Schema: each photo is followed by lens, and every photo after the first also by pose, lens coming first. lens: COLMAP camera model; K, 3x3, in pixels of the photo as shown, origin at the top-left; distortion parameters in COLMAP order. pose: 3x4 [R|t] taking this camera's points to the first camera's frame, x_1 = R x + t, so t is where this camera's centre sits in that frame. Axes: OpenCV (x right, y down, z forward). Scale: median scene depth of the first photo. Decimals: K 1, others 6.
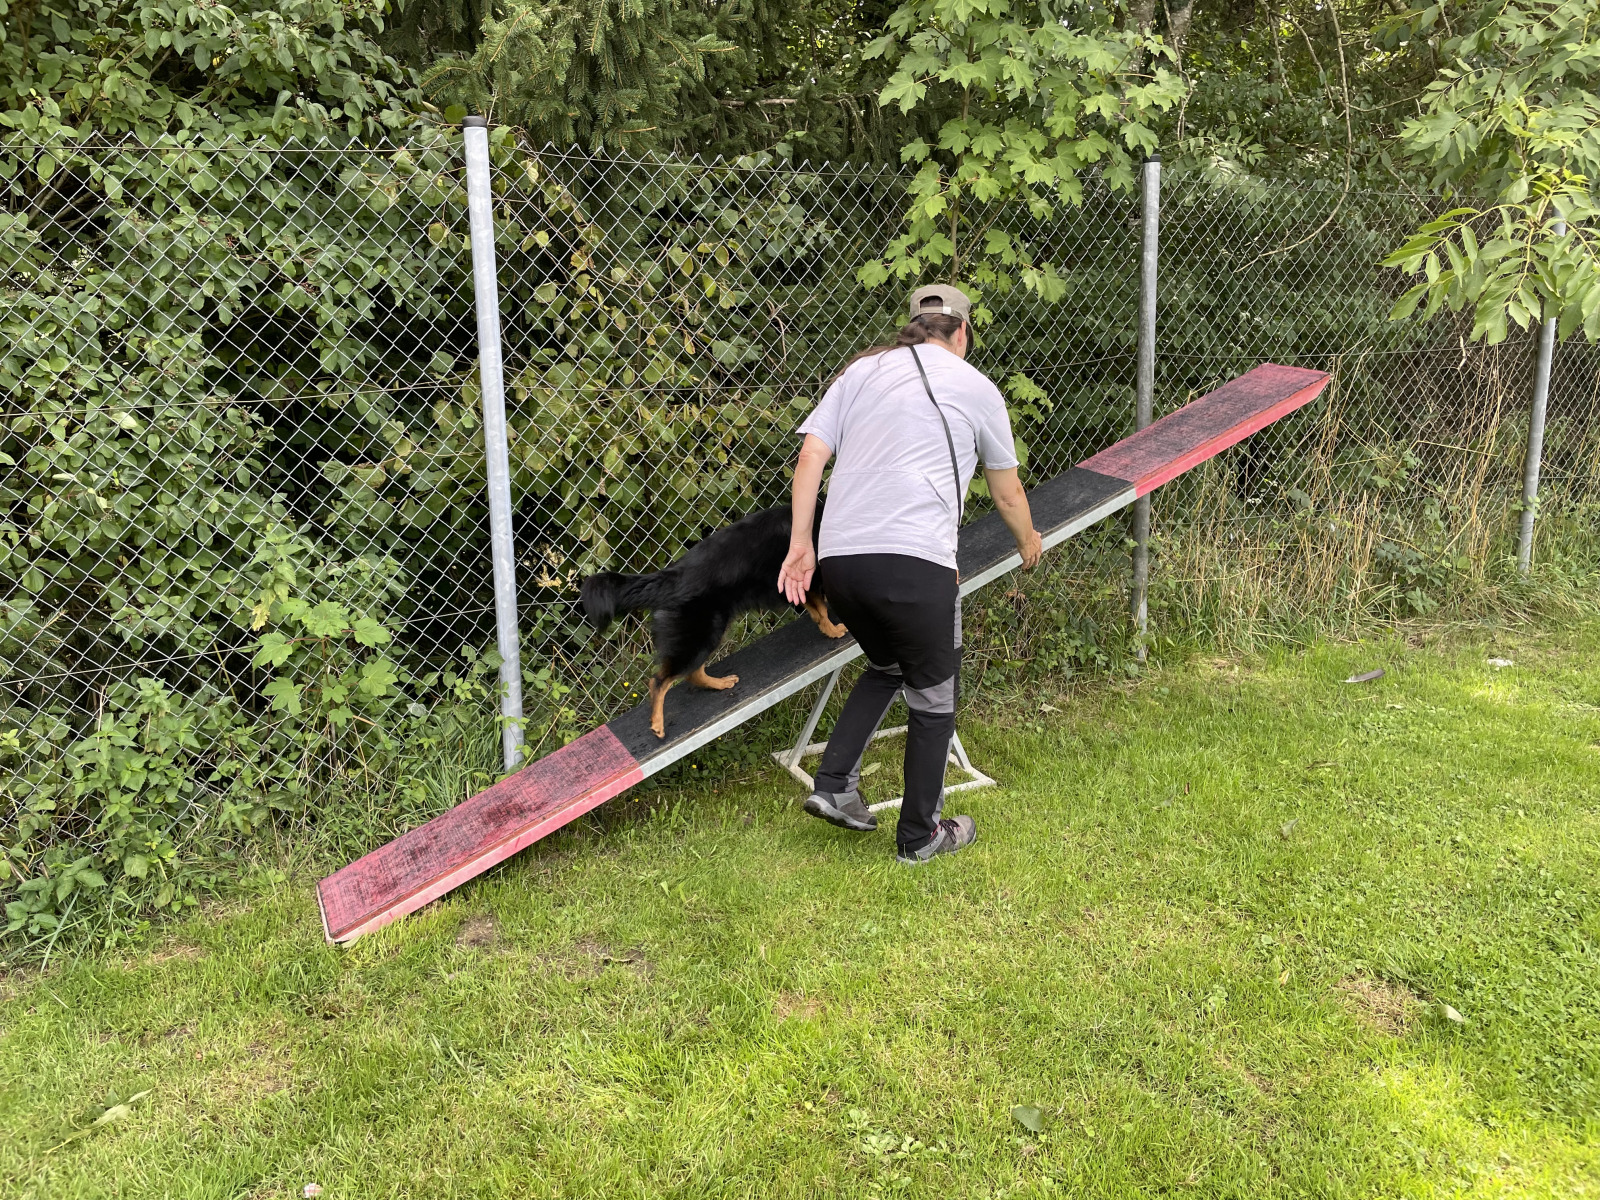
lens RADIAL K [[1185.1, 0, 819.0], [0, 1185.1, 589.4], [0, 0, 1]] dist [0.089998, -0.119048]
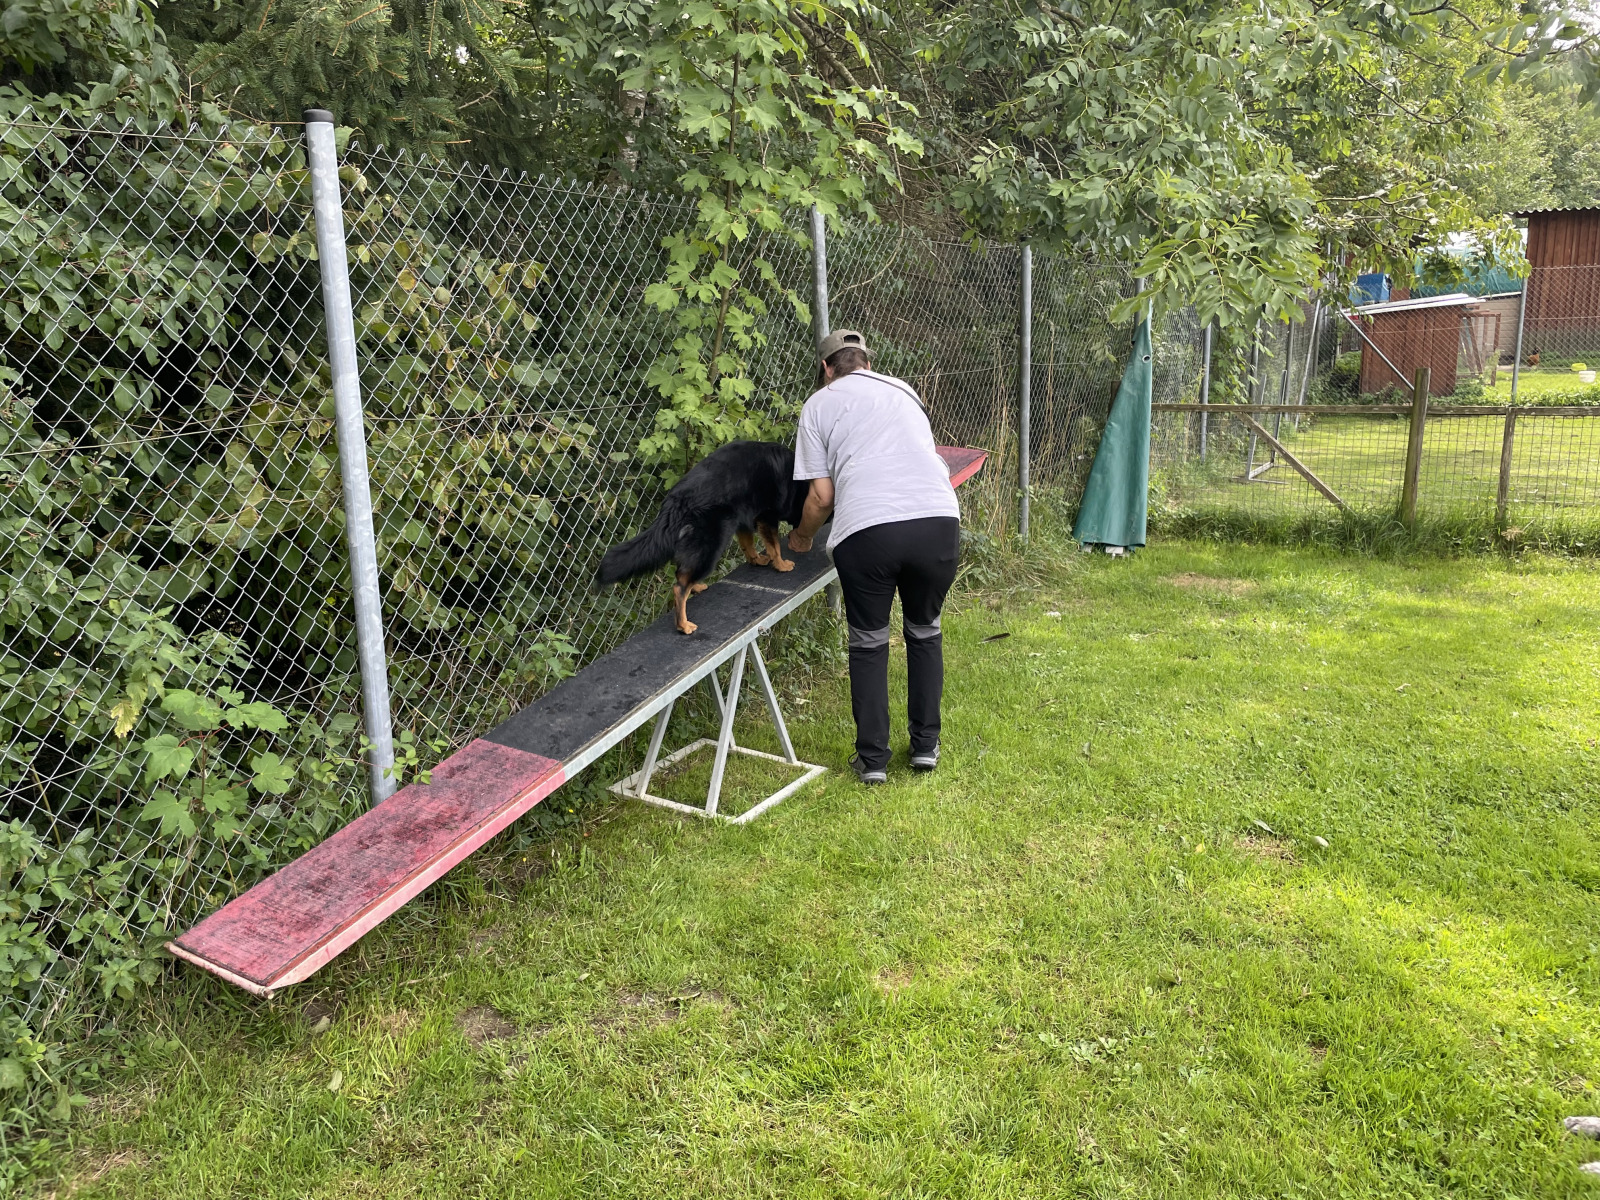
lens RADIAL K [[1185.1, 0, 819.0], [0, 1185.1, 589.4], [0, 0, 1]] dist [0.089998, -0.119048]
pose [[0.851205, -0.114103, 0.512280, -0.449756], [0.129964, 0.991507, 0.004896, -0.005770], [-0.508488, 0.062411, 0.858804, 0.082939]]
